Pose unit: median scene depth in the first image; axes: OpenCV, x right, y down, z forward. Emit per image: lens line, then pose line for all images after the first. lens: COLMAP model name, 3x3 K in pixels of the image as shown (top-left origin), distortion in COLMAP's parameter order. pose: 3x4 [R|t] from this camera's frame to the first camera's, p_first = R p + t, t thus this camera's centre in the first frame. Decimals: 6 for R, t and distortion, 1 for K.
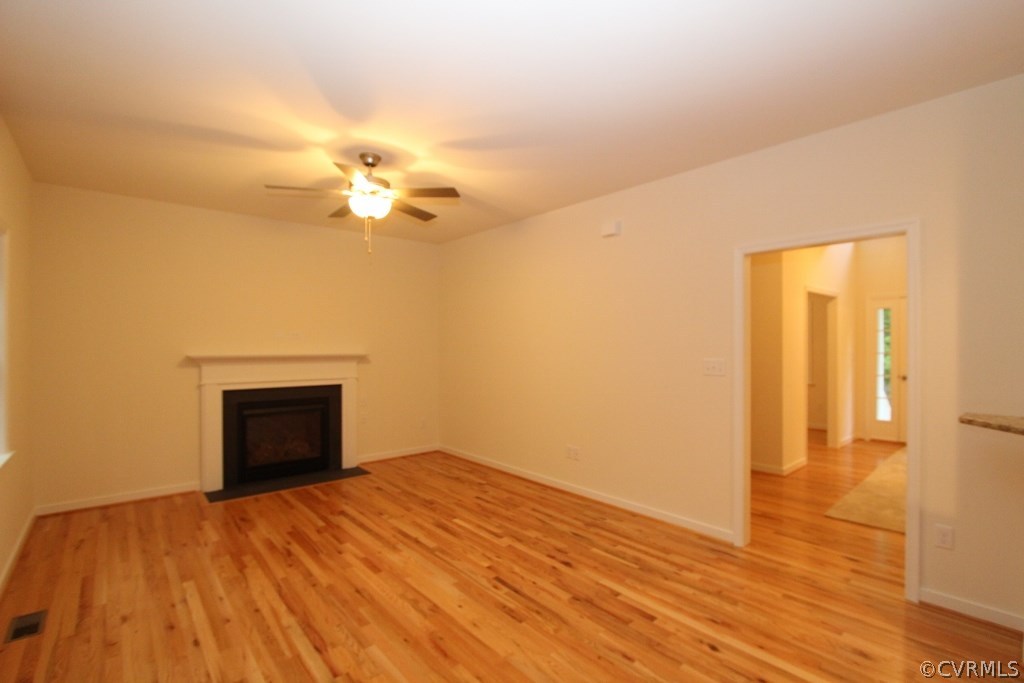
lens RADIAL K [[472.2, 0, 526.4], [0, 472.2, 347.7], [0, 0, 1]] dist [-0.018587, 0.001572]
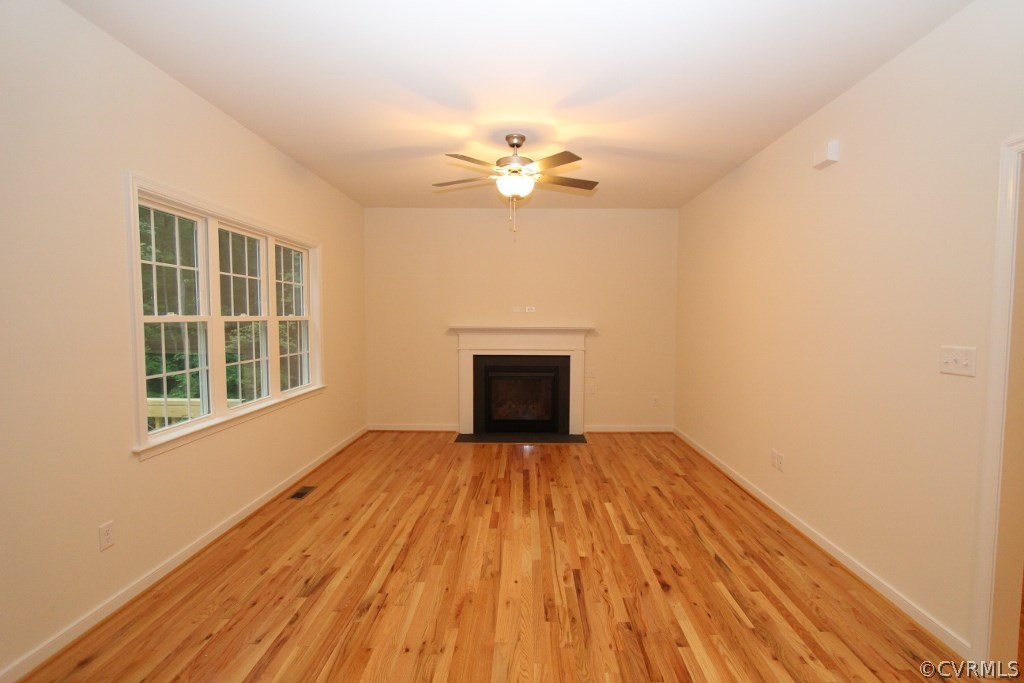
lens RADIAL K [[472.2, 0, 525.0], [0, 472.2, 348.1], [0, 0, 1]] dist [-0.018587, 0.001572]
pose [[0.744447, 0.045176, -0.666152, 0.372831], [-0.007075, 0.998186, 0.059787, -0.003704], [0.667645, -0.039795, 0.743416, 0.209000]]
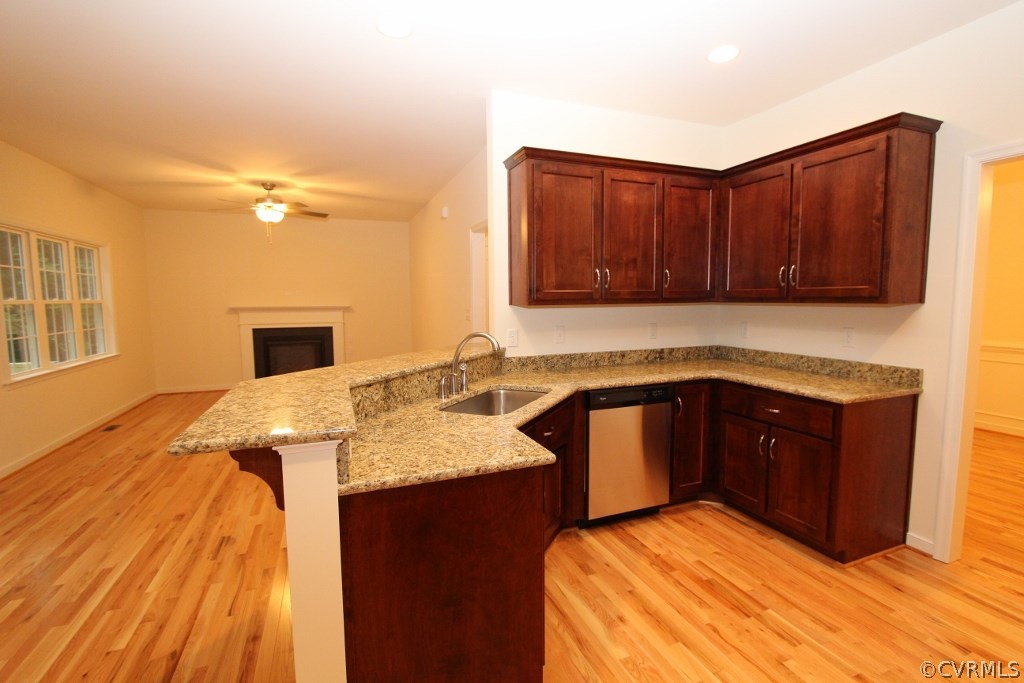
lens RADIAL K [[472.2, 0, 528.3], [0, 472.2, 346.9], [0, 0, 1]] dist [-0.018587, 0.001572]
pose [[0.943691, 0.030988, -0.329373, 1.011528], [0.000910, 0.995356, 0.096253, -0.000109], [0.330826, -0.091133, 0.939281, -0.268628]]
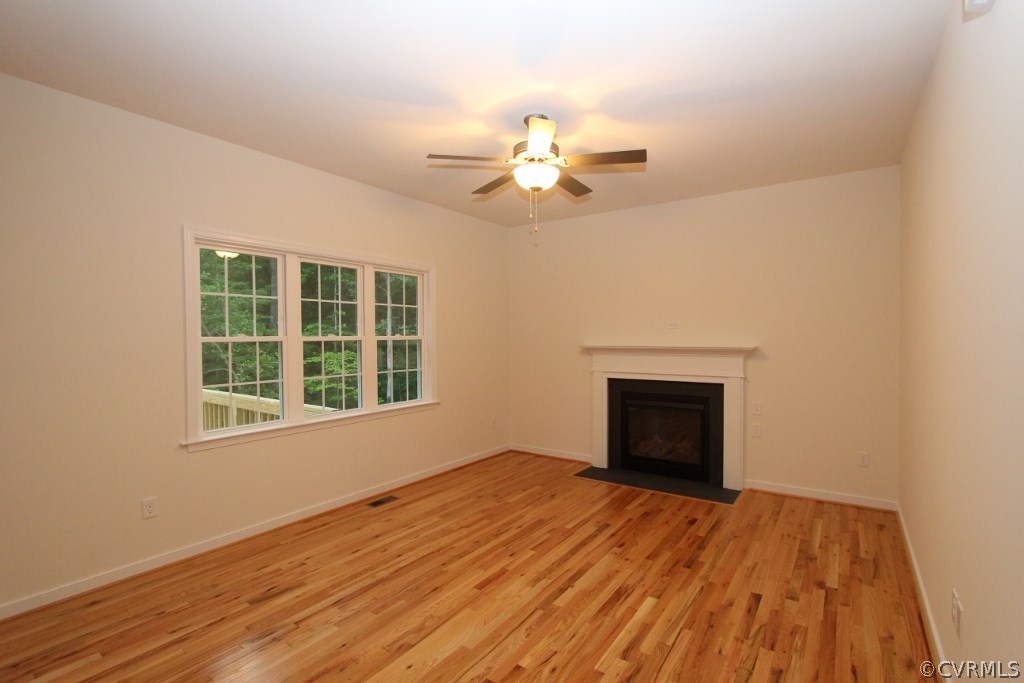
lens RADIAL K [[472.2, 0, 527.1], [0, 472.2, 347.6], [0, 0, 1]] dist [-0.018587, 0.001572]
pose [[0.235470, 0.020913, -0.971657, 0.479464], [0.001786, 0.999757, 0.021951, -0.004707], [0.971880, -0.006904, 0.235375, 0.730024]]
